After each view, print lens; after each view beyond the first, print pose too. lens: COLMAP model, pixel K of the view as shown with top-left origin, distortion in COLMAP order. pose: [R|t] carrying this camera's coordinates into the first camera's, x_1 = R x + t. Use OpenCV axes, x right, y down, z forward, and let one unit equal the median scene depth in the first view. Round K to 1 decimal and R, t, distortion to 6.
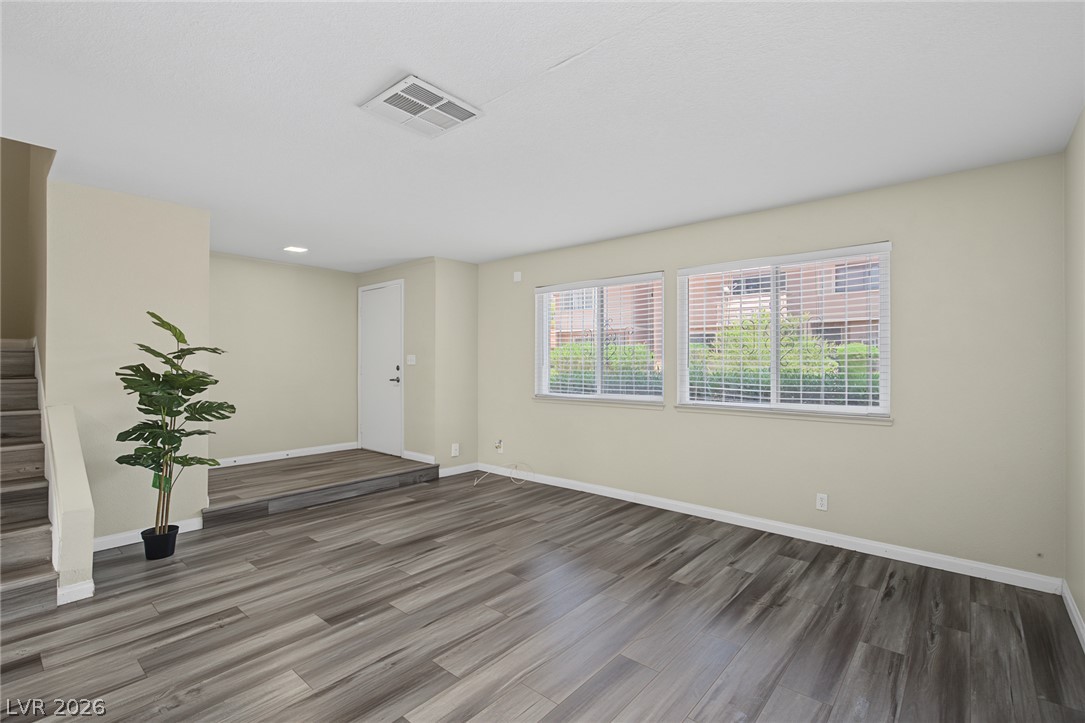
lens RADIAL K [[495.3, 0, 542.5], [0, 495.3, 361.5], [0, 0, 1]] dist [-0.001854, -0.000428]
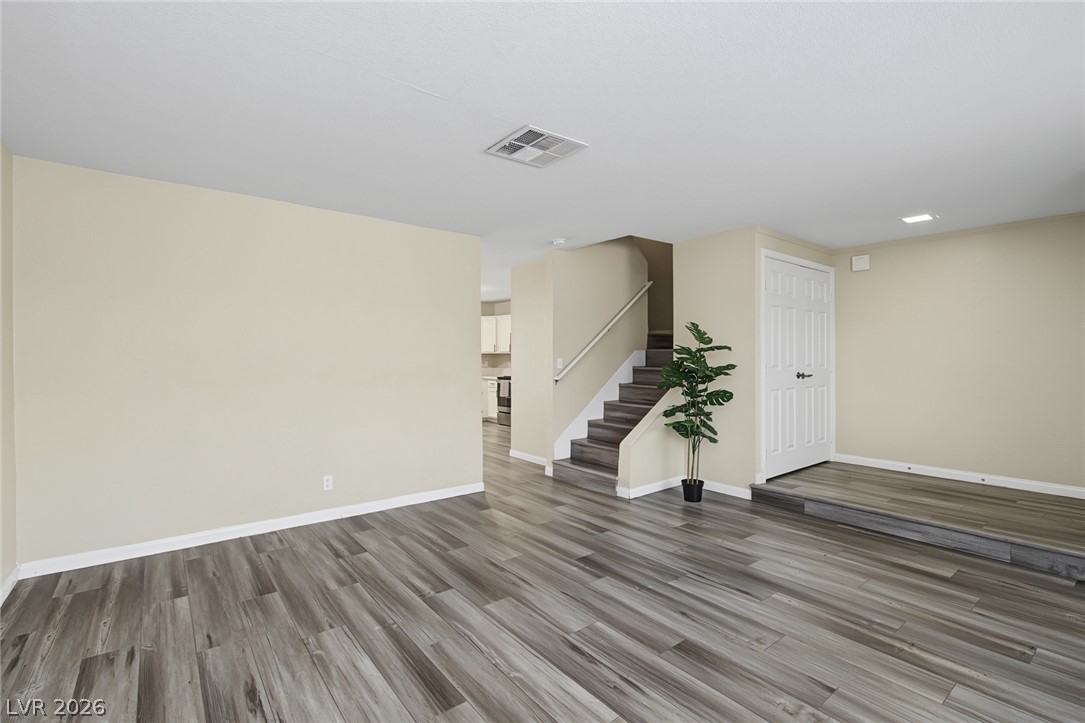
lens RADIAL K [[495.3, 0, 542.5], [0, 495.3, 361.5], [0, 0, 1]] dist [-0.001854, -0.000428]
pose [[-0.192946, 0.006818, -0.981186, 0.600206], [0.001095, 0.999977, 0.006734, 0.001915], [0.981209, 0.000225, -0.192949, 0.807924]]
